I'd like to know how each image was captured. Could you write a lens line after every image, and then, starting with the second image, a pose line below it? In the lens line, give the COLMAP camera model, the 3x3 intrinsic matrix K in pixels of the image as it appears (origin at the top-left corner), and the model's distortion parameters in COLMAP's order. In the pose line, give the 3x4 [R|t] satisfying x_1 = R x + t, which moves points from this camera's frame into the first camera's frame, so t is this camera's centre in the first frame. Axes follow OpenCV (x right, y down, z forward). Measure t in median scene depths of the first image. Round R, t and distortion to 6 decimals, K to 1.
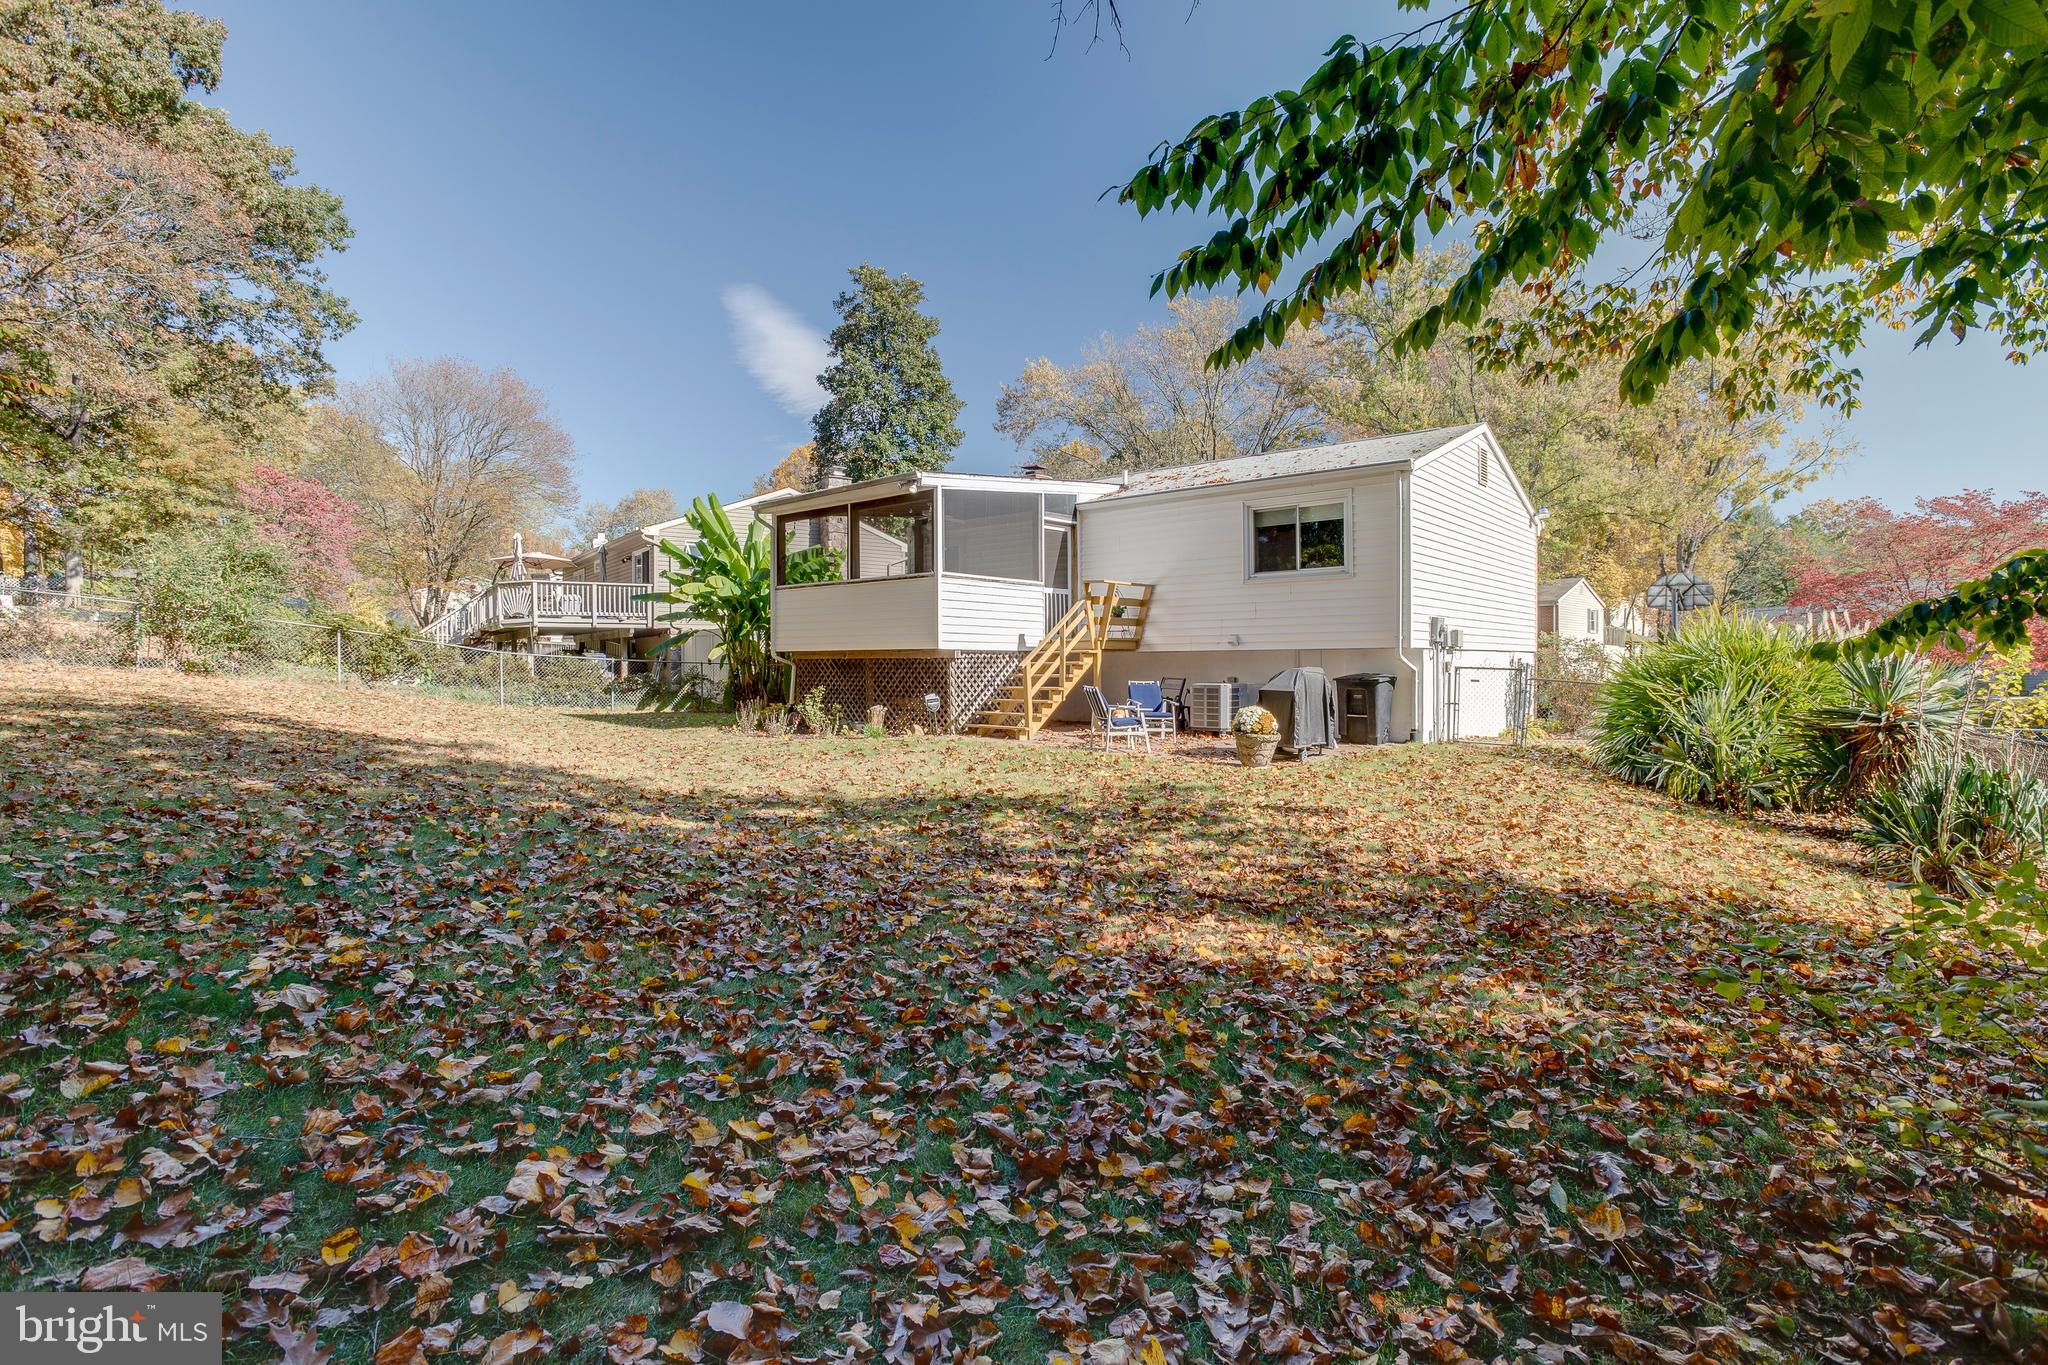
lens RADIAL K [[986.8, 0, 1034.9], [0, 986.8, 682.5], [0, 0, 1]] dist [0.000222, 0.000126]
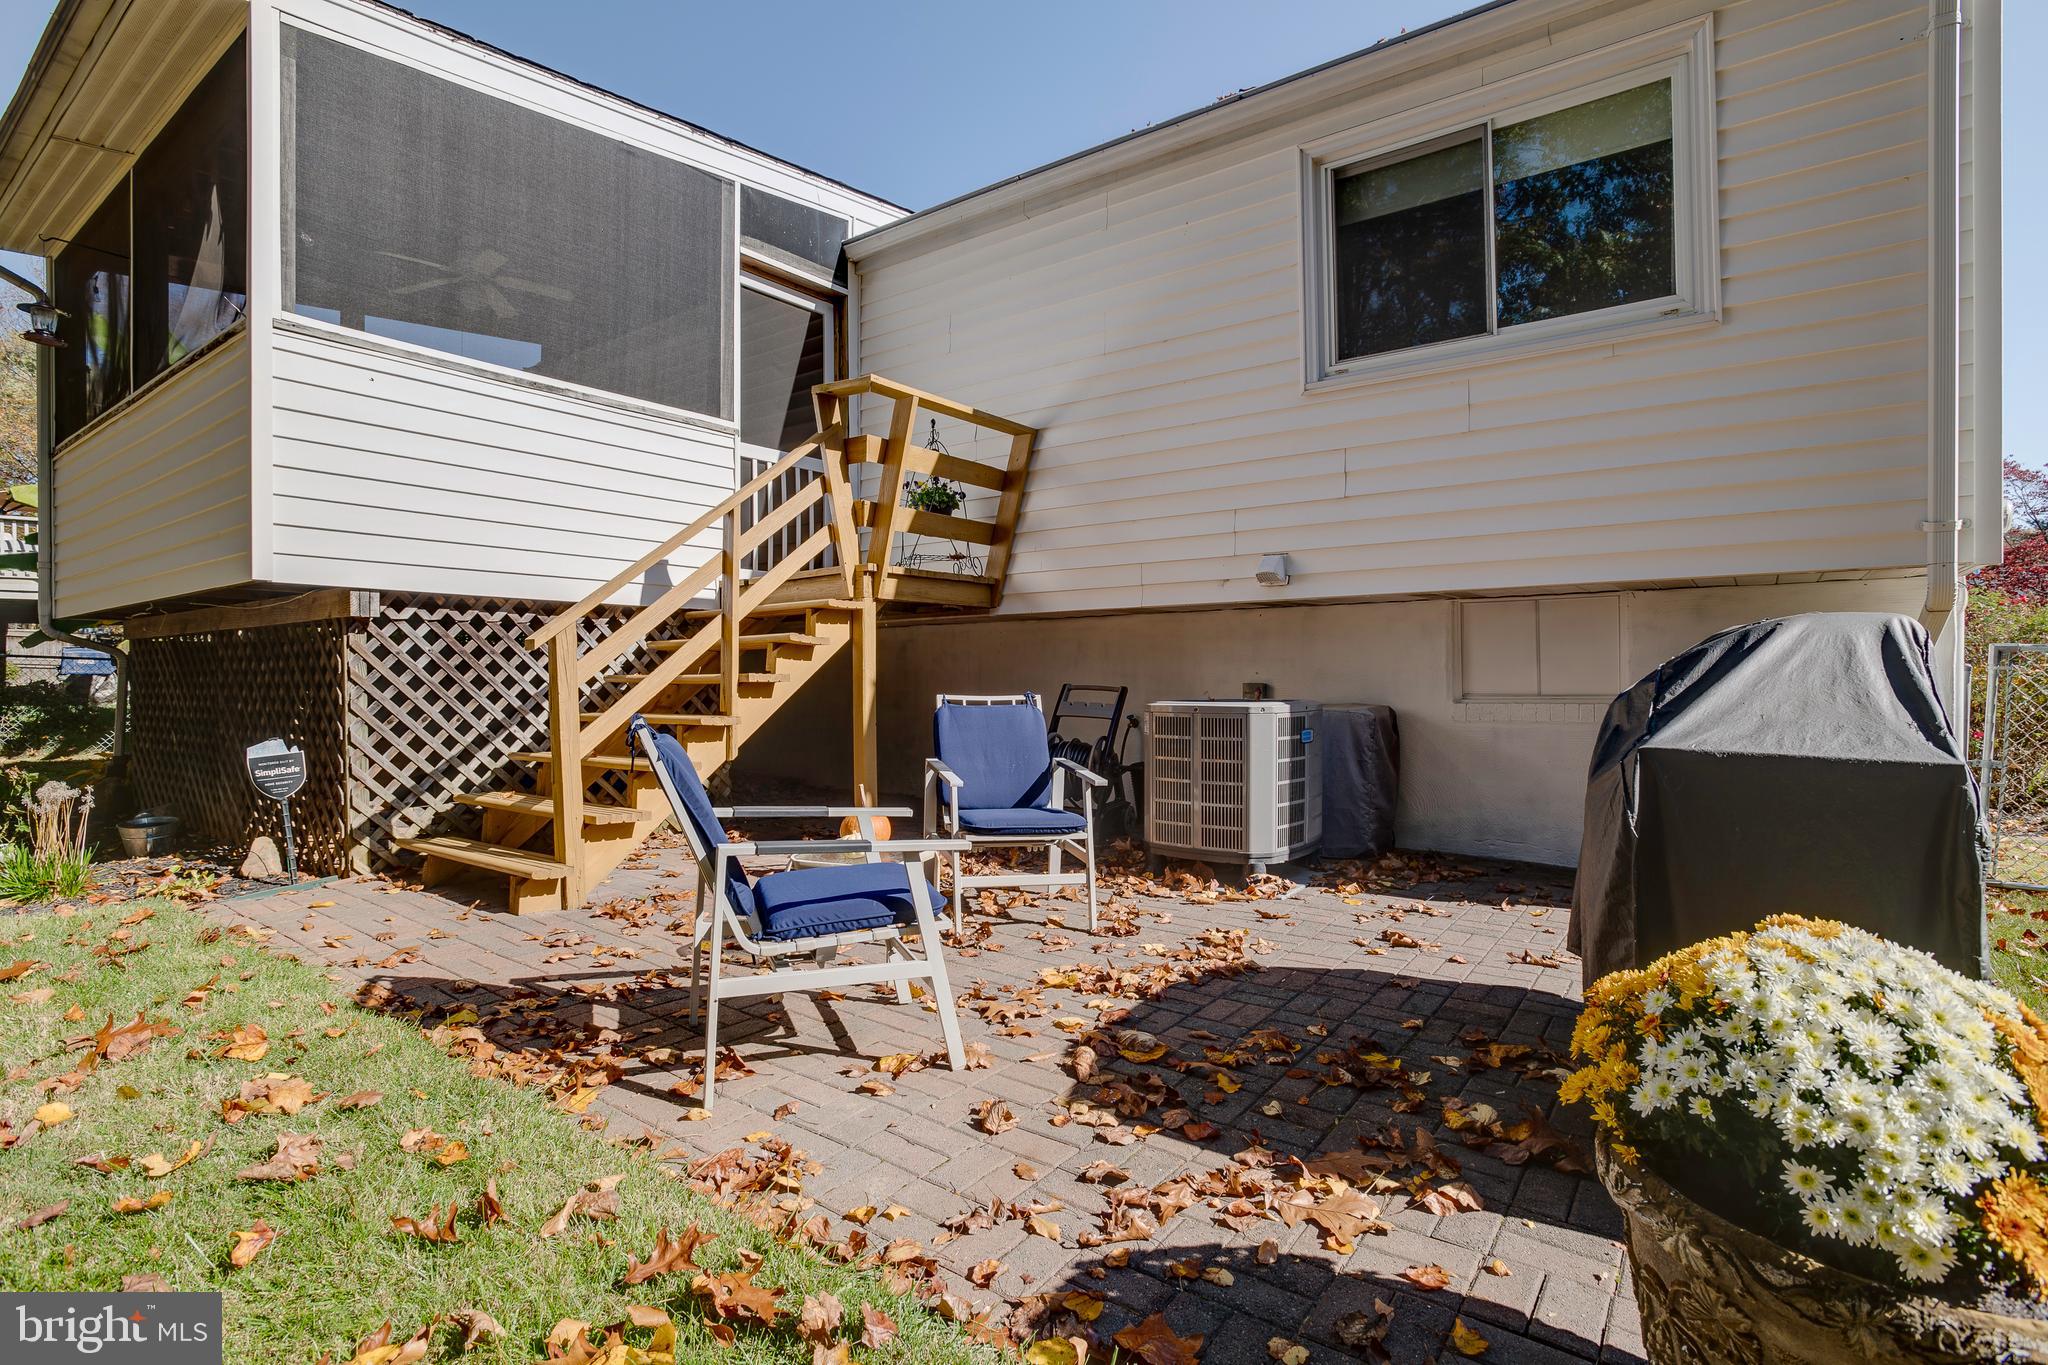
lens RADIAL K [[986.8, 0, 1015.9], [0, 986.8, 679.8], [0, 0, 1]] dist [0.000222, 0.000126]
pose [[0.998529, -0.002572, 0.054156, 0.097284], [0.003483, 0.999854, -0.016724, -0.000916], [-0.054105, 0.016888, 0.998392, 0.673257]]
